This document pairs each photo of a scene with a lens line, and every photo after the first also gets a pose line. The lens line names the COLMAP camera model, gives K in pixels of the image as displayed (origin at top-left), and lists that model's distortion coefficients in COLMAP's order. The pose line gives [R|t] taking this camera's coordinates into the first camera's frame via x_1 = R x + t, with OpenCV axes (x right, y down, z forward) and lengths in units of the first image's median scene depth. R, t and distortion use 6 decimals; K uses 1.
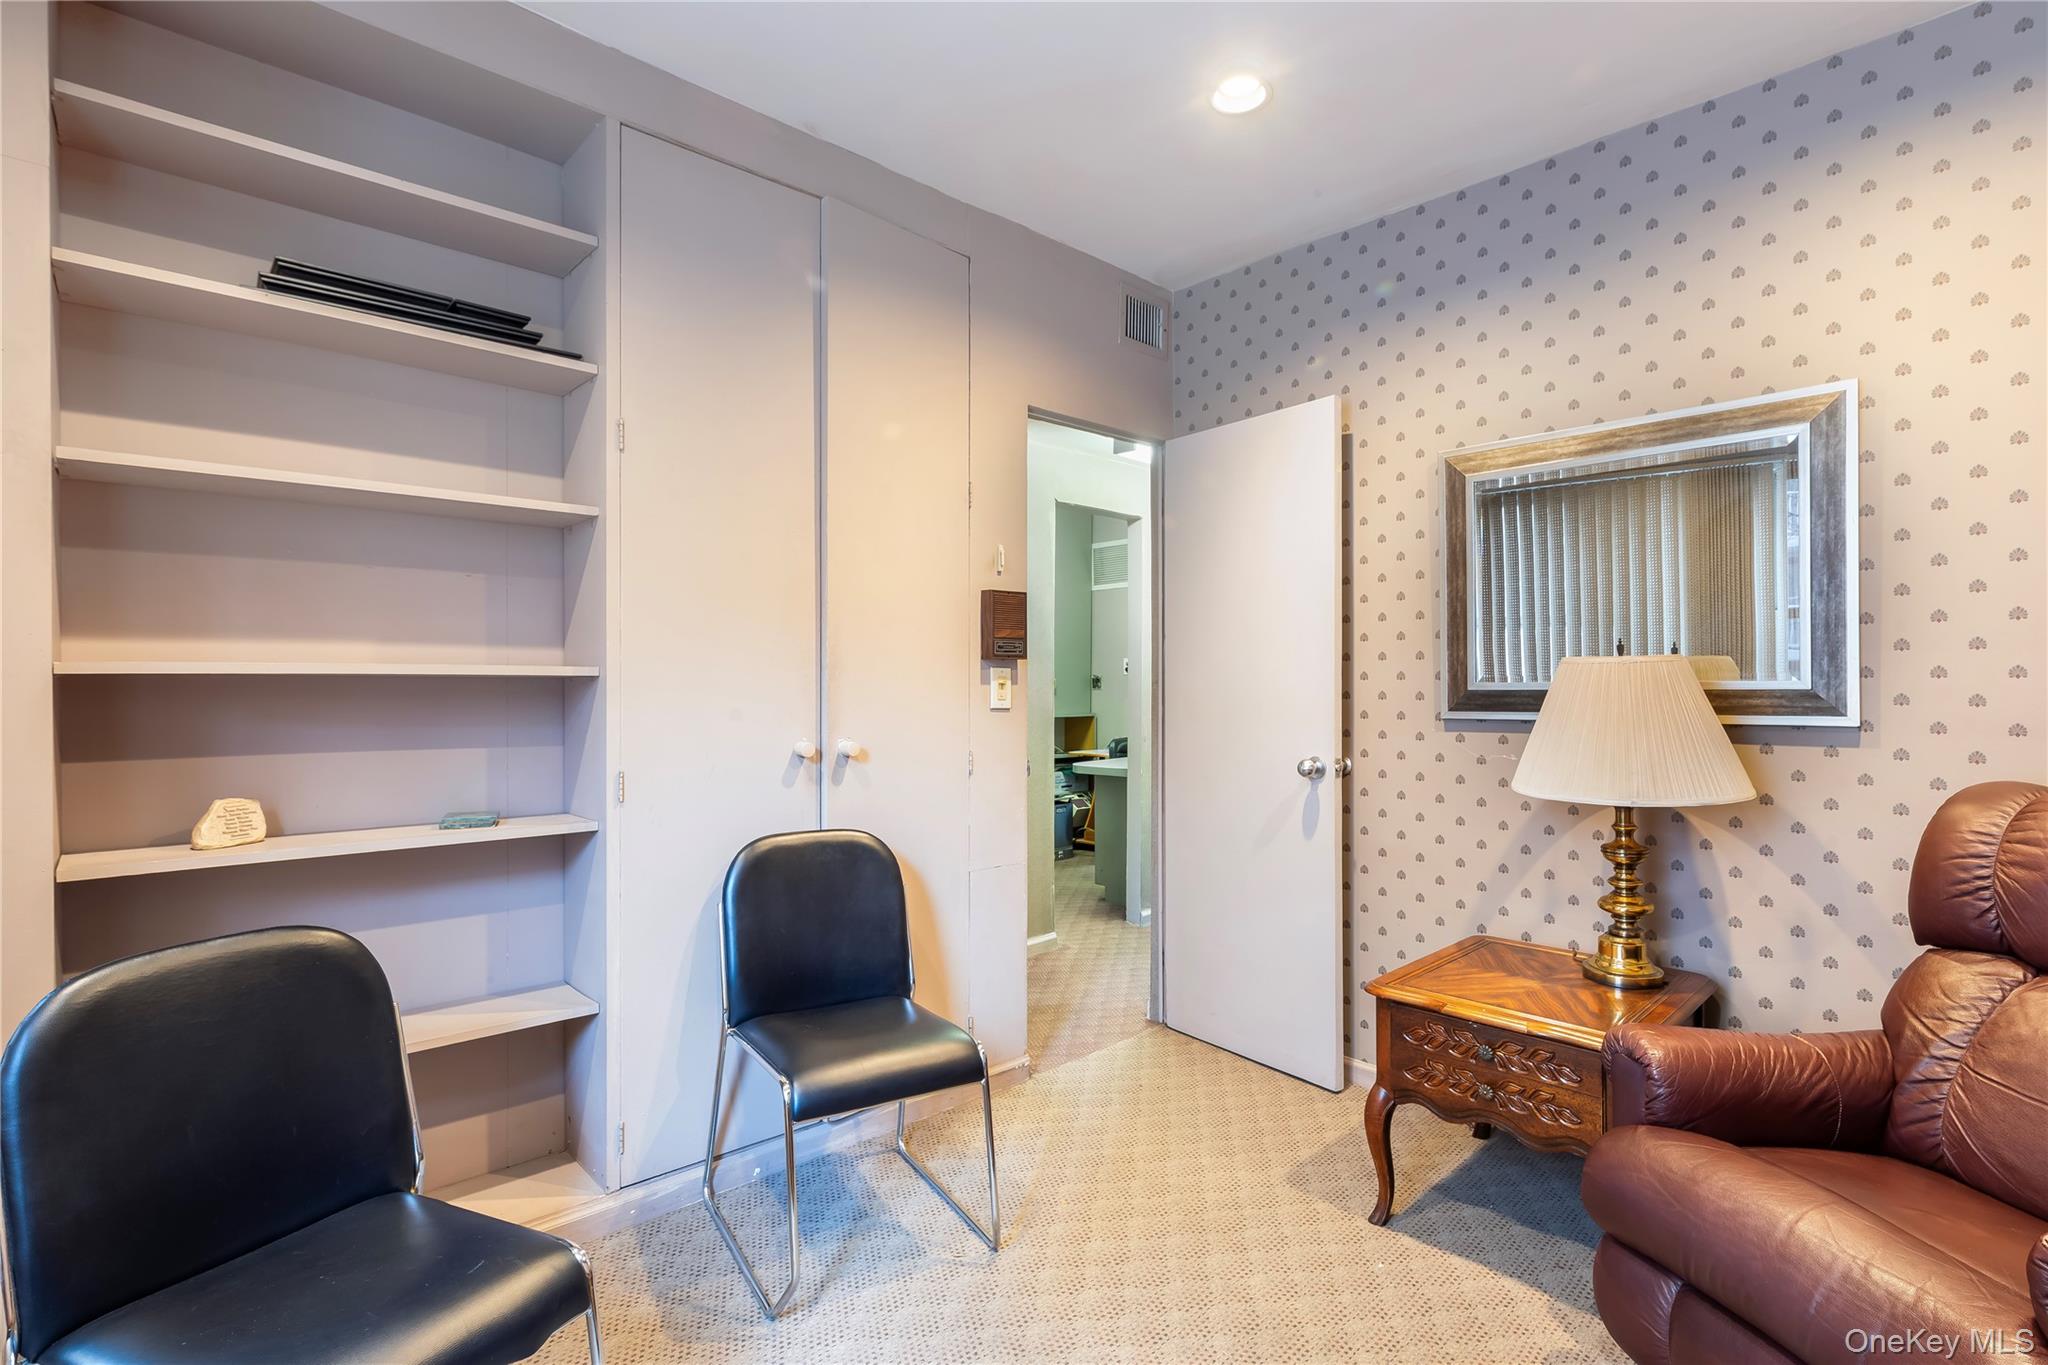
lens RADIAL K [[998.9, 0, 1022.9], [0, 998.9, 679.7], [0, 0, 1]] dist [0.002830, 0.001390]
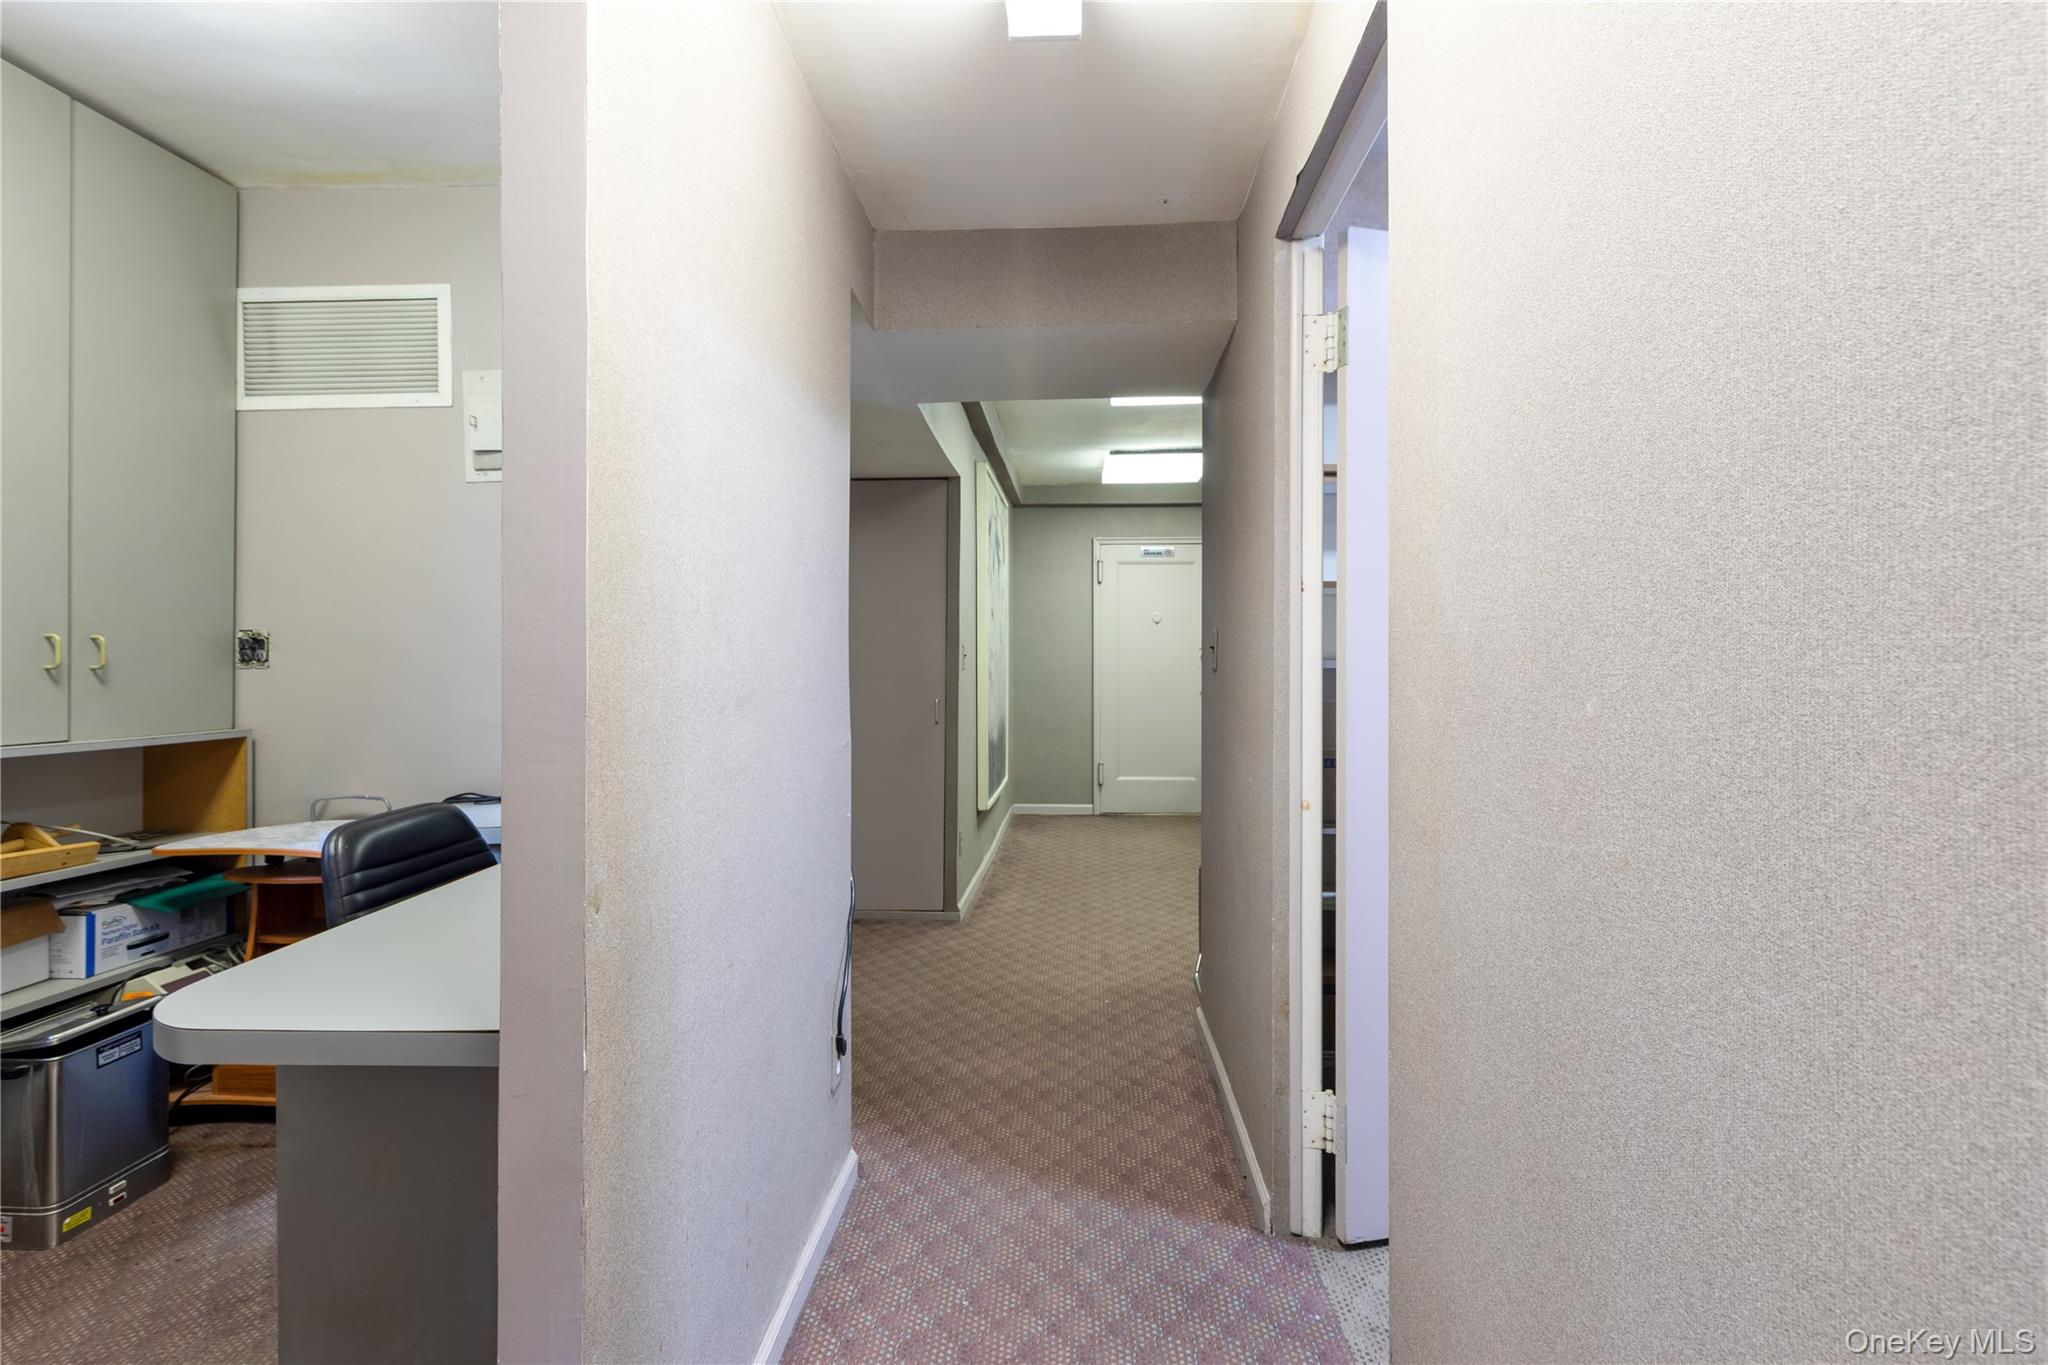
lens RADIAL K [[998.9, 0, 1026.5], [0, 998.9, 663.3], [0, 0, 1]] dist [0.002830, 0.001390]
pose [[0.730075, -0.000471, 0.683367, 0.027802], [-0.003270, 0.999986, 0.004183, 0.005778], [-0.683359, -0.005288, 0.730063, 0.517333]]
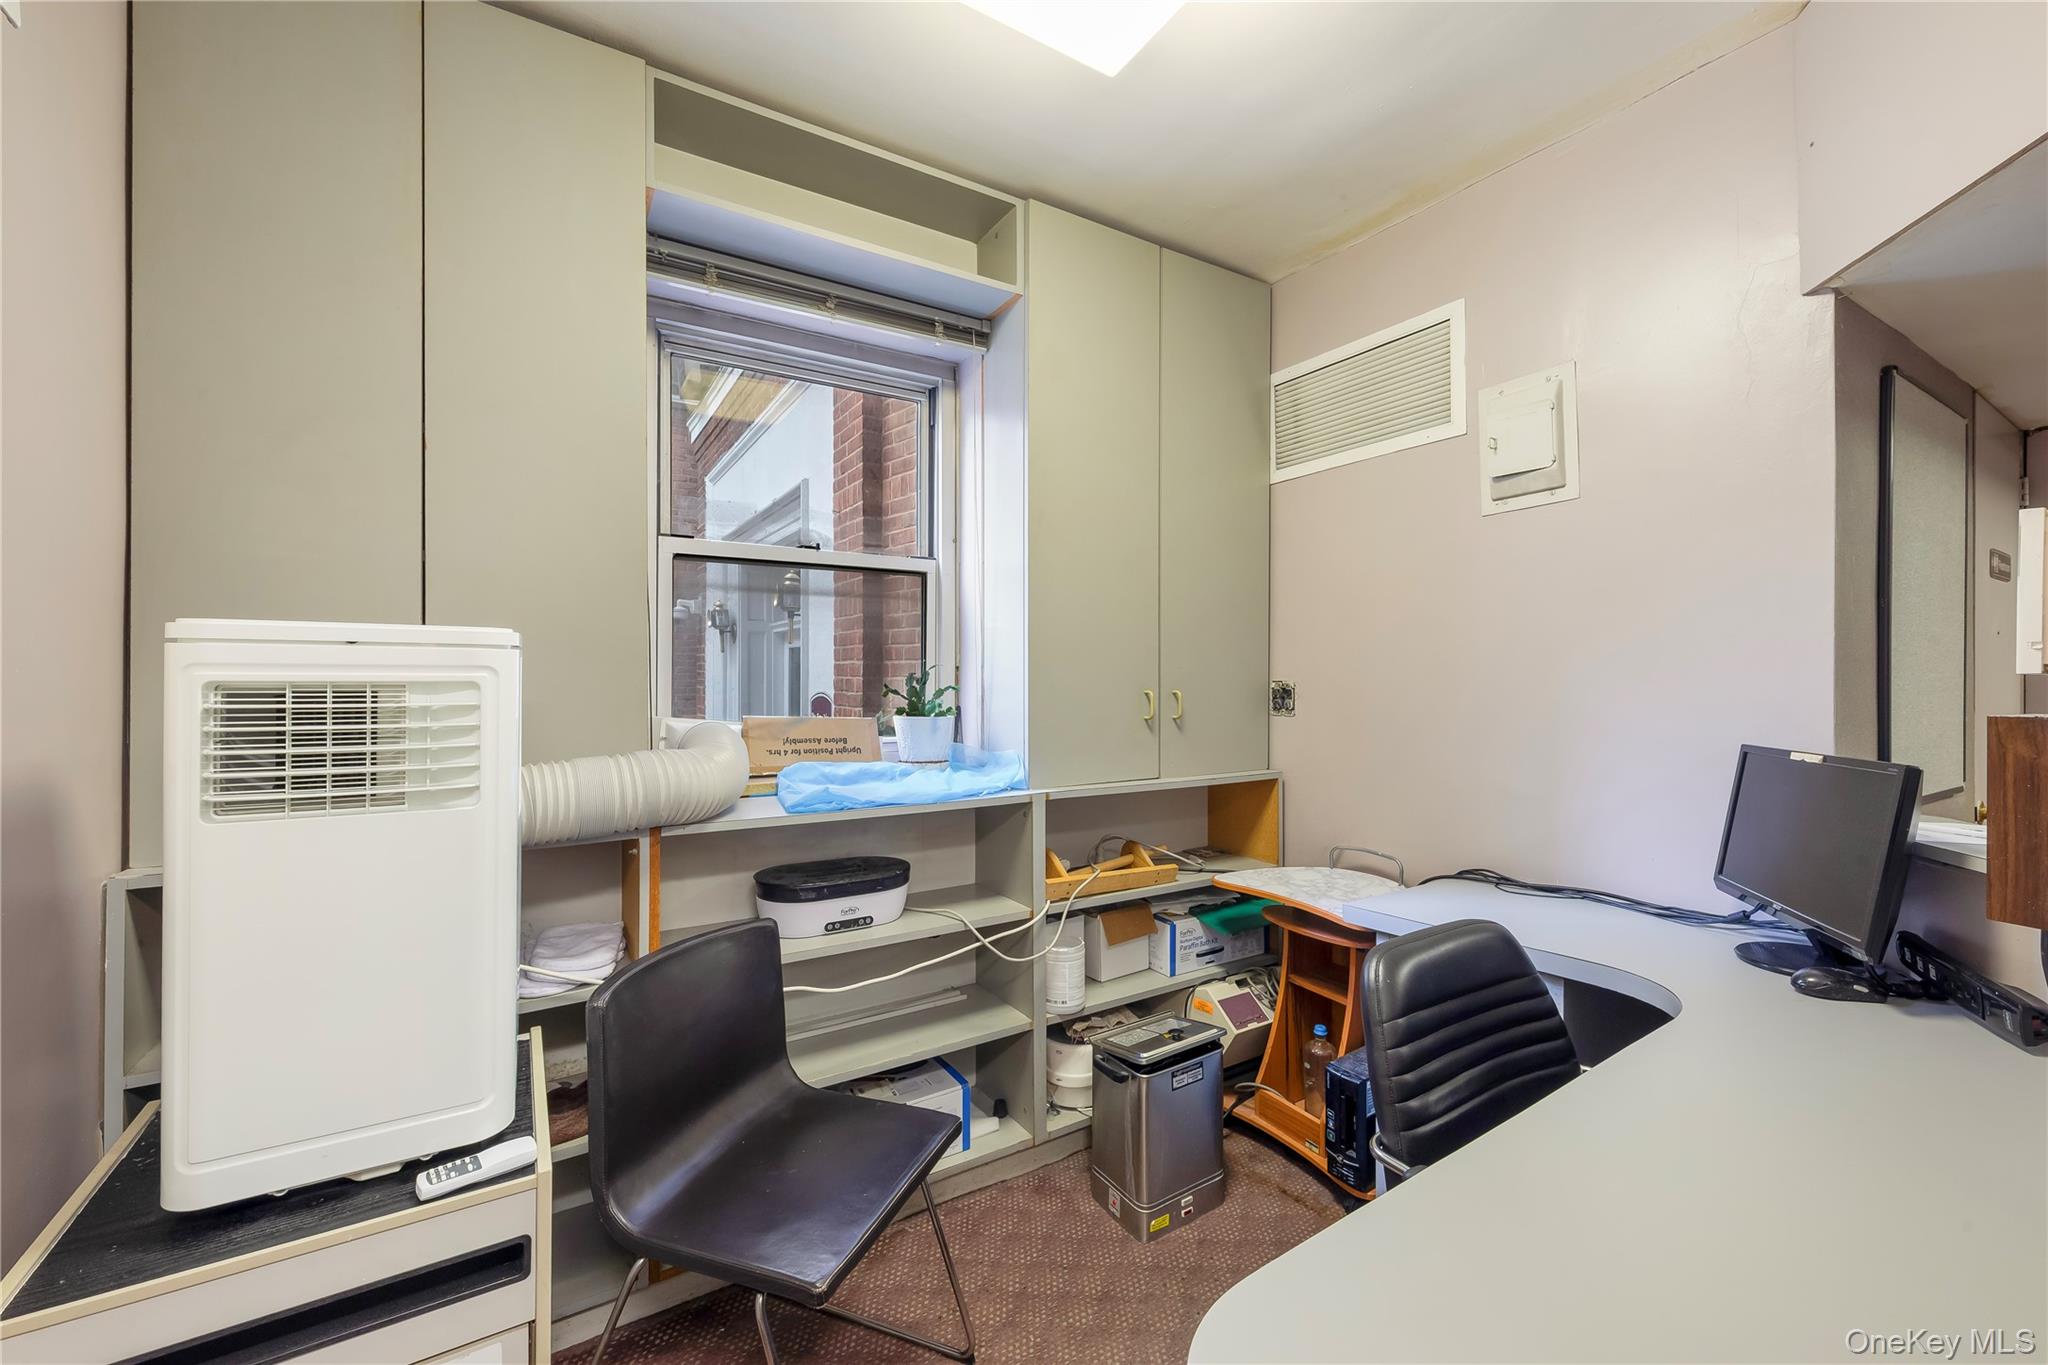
lens RADIAL K [[820.3, 0, 1029.2], [0, 820.3, 673.8], [0, 0, 1]] dist [-0.002450, 0.000006]
pose [[0.980992, -0.003092, -0.194024, 0.035895], [0.003954, 0.999984, 0.004057, -0.009446], [0.194008, -0.004747, 0.980988, 0.641478]]
